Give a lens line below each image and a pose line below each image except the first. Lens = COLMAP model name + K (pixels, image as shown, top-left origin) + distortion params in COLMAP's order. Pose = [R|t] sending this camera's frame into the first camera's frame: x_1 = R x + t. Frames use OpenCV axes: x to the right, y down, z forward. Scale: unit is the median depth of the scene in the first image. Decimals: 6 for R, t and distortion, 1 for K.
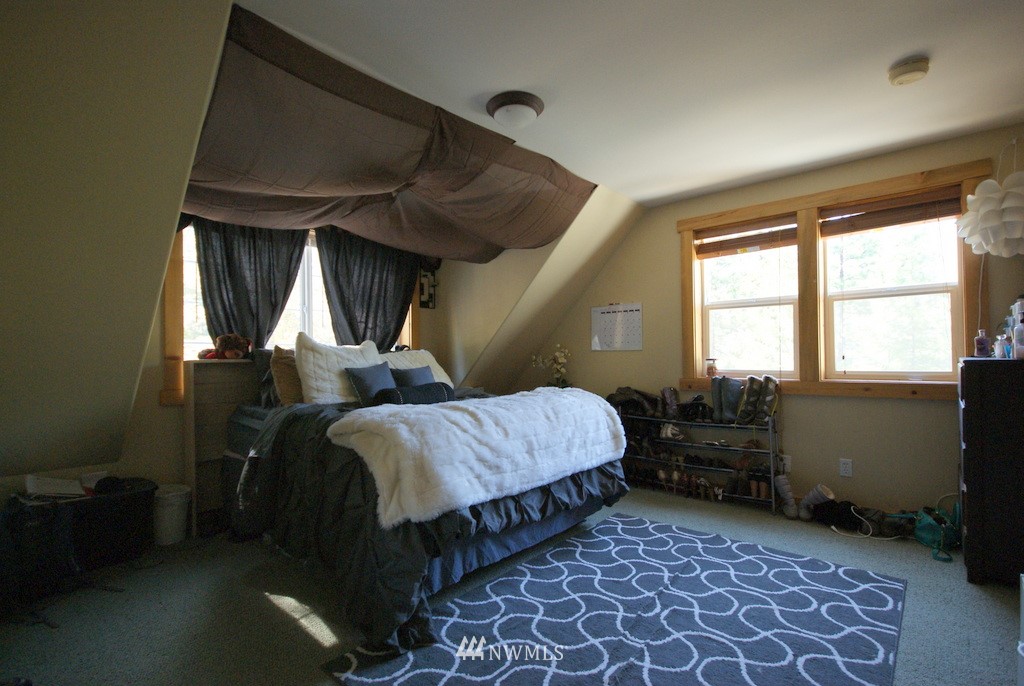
lens RADIAL K [[484.4, 0, 507.4], [0, 484.4, 350.4], [0, 0, 1]] dist [0.005338, -0.001767]
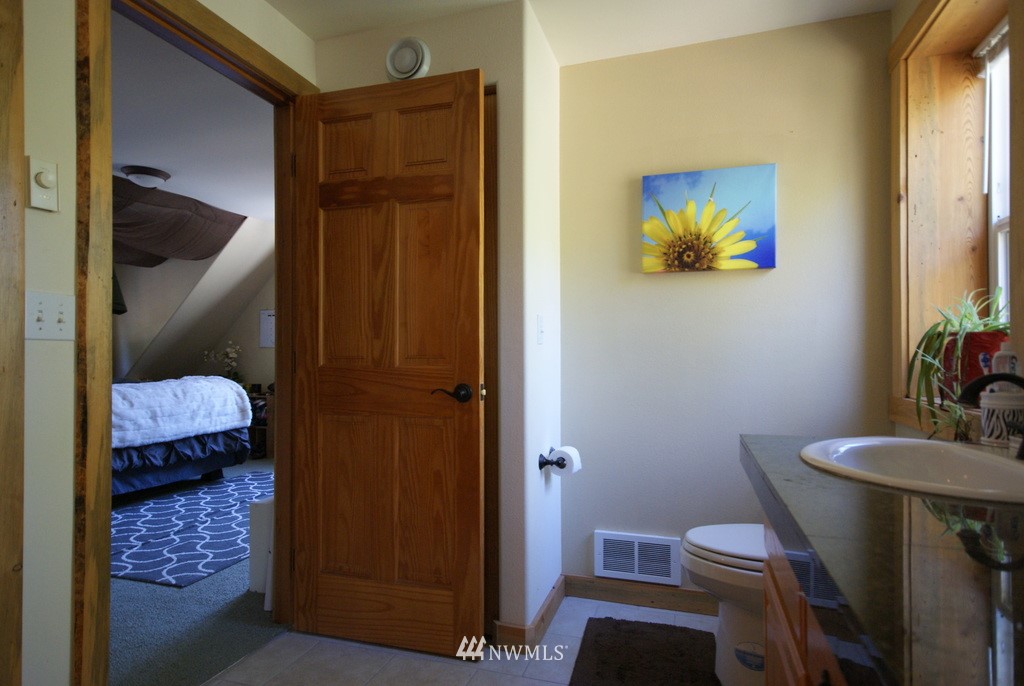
lens RADIAL K [[567.3, 0, 509.3], [0, 567.3, 346.1], [0, 0, 1]] dist [0.005287, 0.003336]
pose [[0.913758, 0.010863, 0.406115, 0.285286], [-0.010737, 0.999939, -0.002588, -0.008981], [-0.406118, -0.001996, 0.913818, -0.851997]]
